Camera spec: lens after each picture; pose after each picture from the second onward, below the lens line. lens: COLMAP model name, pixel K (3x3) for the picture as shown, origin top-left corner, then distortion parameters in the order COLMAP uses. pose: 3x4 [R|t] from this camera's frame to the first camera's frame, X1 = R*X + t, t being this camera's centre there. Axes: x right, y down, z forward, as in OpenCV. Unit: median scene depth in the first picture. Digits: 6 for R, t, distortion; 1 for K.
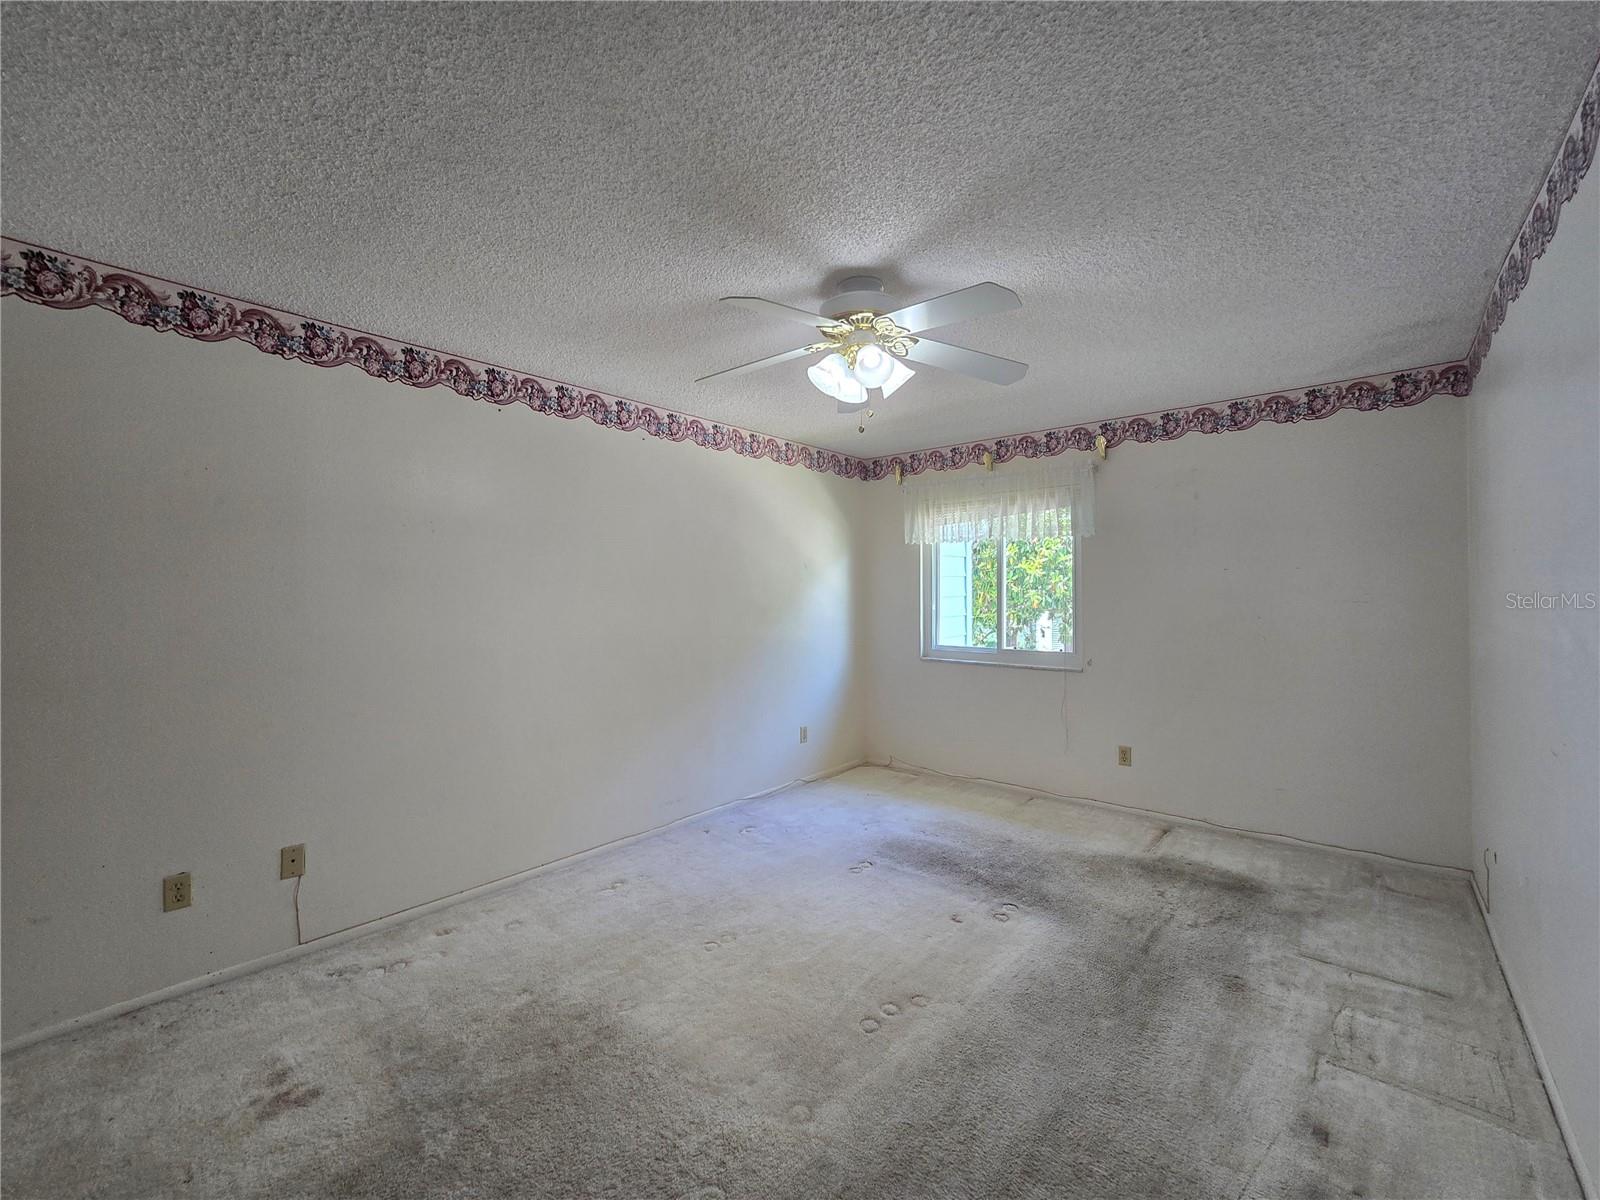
lens RADIAL K [[657.9, 0, 805.5], [0, 657.9, 595.3], [0, 0, 1]] dist [-0.000149, 0.000492]
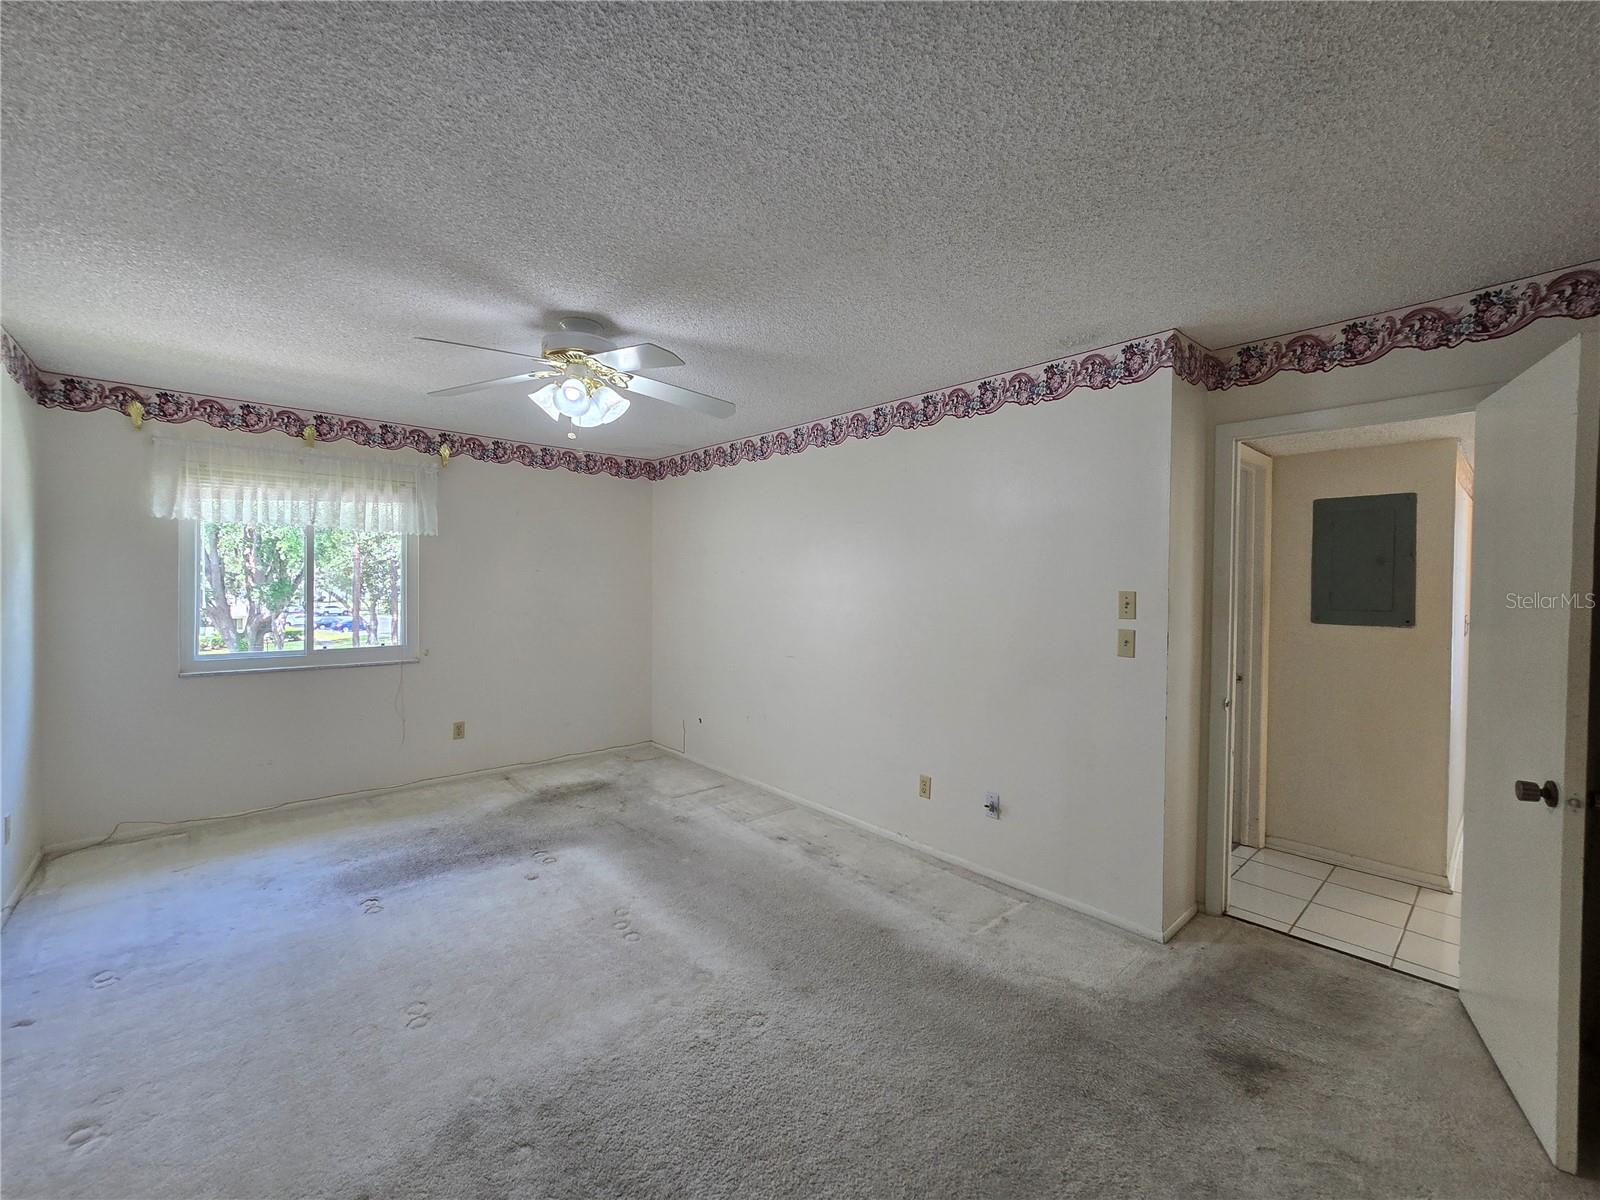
lens RADIAL K [[657.9, 0, 796.7], [0, 657.9, 596.0], [0, 0, 1]] dist [-0.000149, 0.000492]
pose [[0.140888, -0.015160, 0.989909, -0.629116], [-0.008324, 0.999829, 0.016496, -0.014195], [-0.989990, -0.010564, 0.140738, 0.296088]]
